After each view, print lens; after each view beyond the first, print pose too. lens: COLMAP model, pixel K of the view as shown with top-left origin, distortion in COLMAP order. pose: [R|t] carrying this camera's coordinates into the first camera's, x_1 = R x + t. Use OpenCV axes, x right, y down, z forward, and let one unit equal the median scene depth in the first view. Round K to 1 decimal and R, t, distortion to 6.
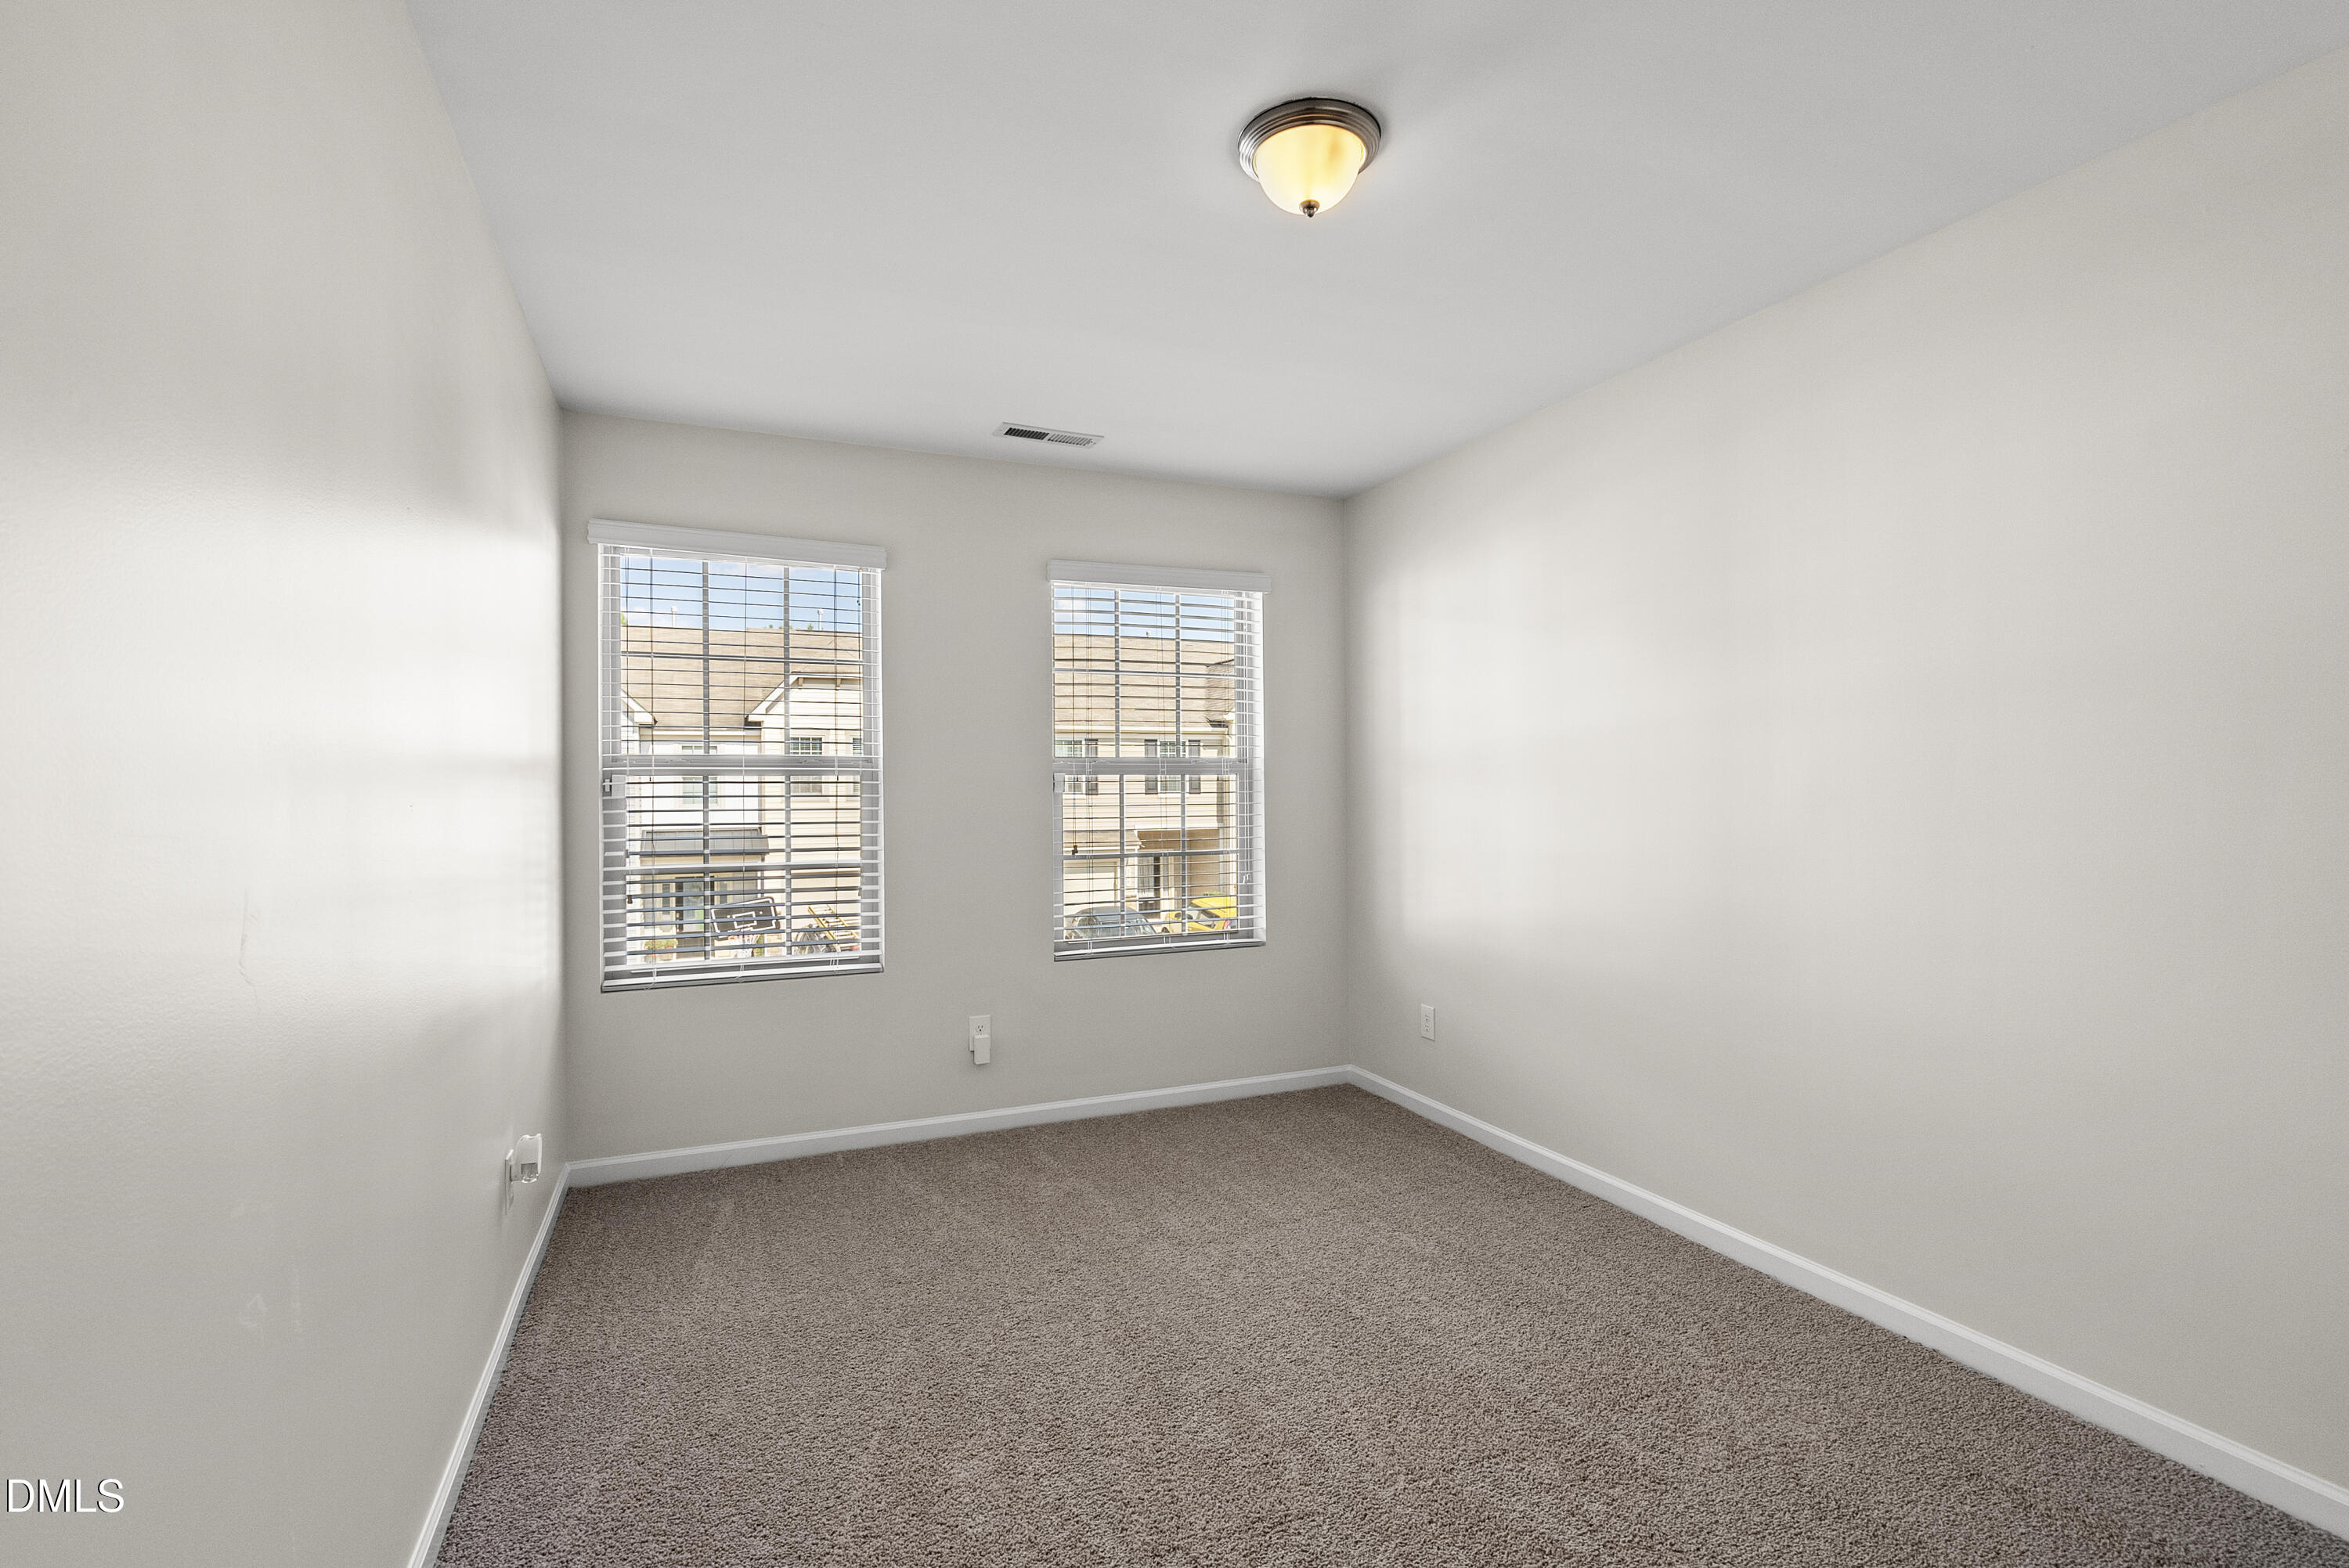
lens RADIAL K [[1061.7, 0, 1166.0], [0, 1061.7, 789.8], [0, 0, 1]] dist [-0.002834, 0.002161]
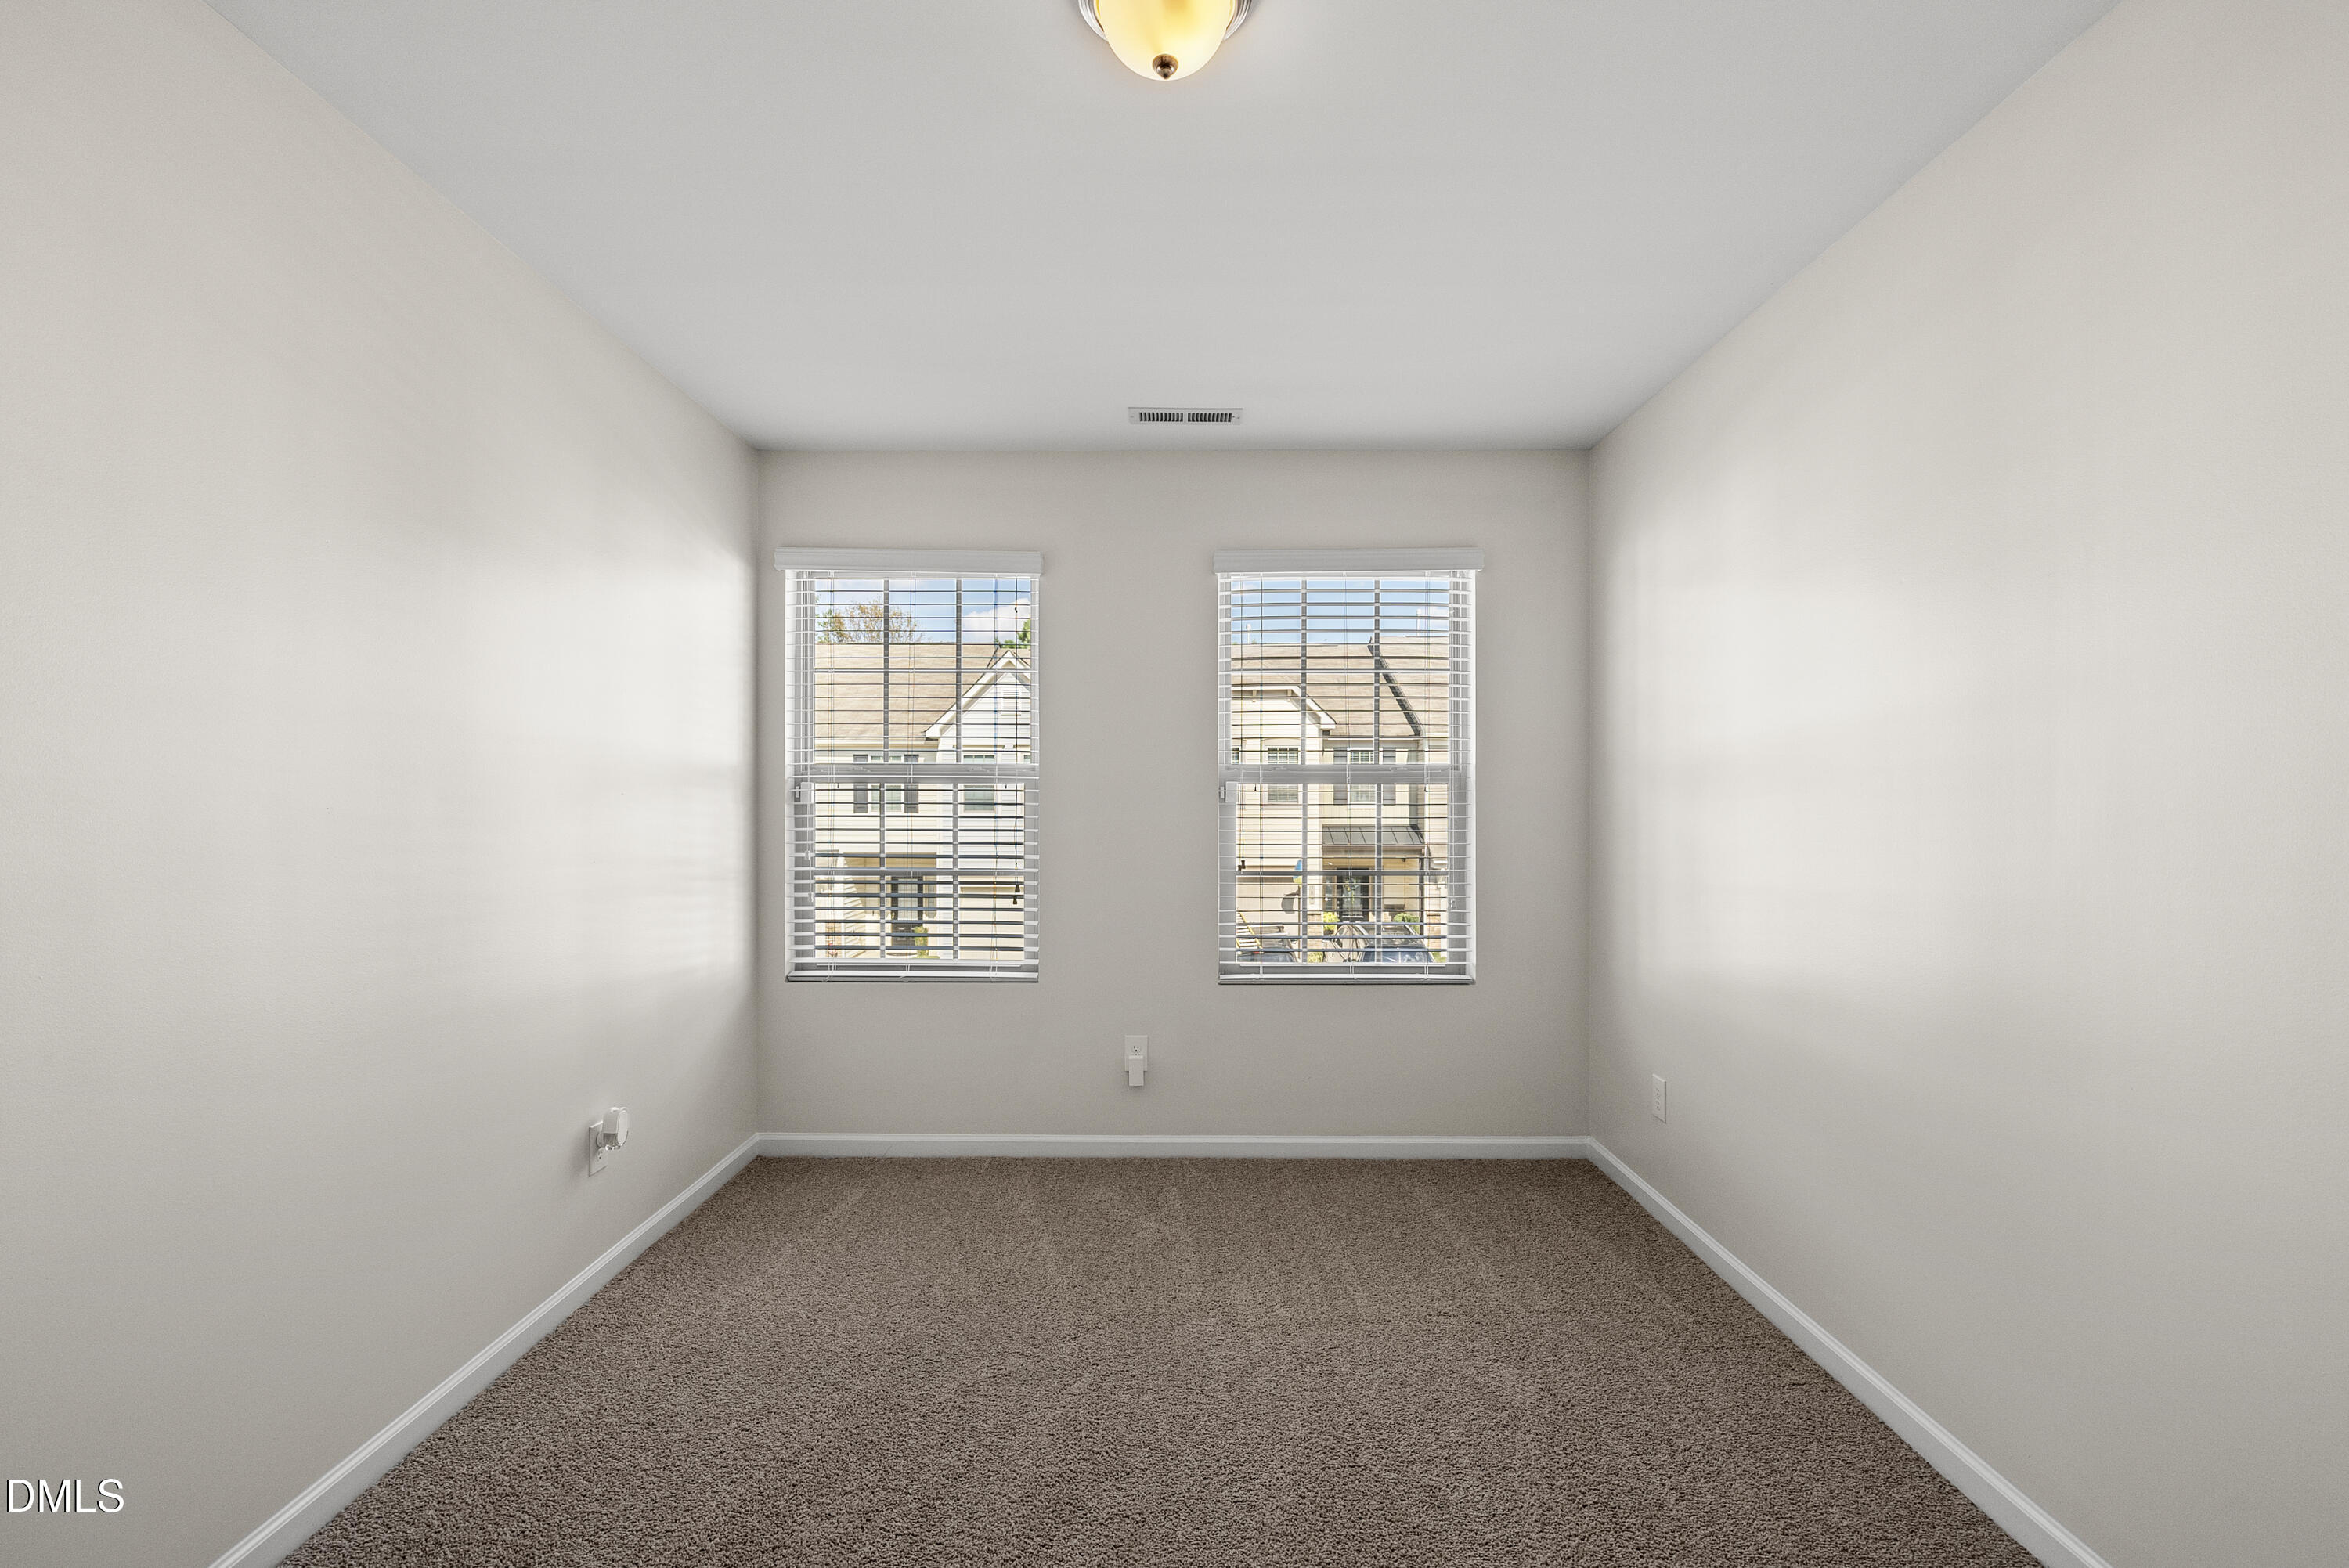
lens RADIAL K [[1061.7, 0, 1173.5], [0, 1061.7, 809.4], [0, 0, 1]] dist [-0.002834, 0.002161]
pose [[0.917766, 0.013613, -0.396888, 0.241282], [-0.008710, 0.999862, 0.014153, -0.004543], [0.397025, -0.009532, 0.917758, 0.143256]]
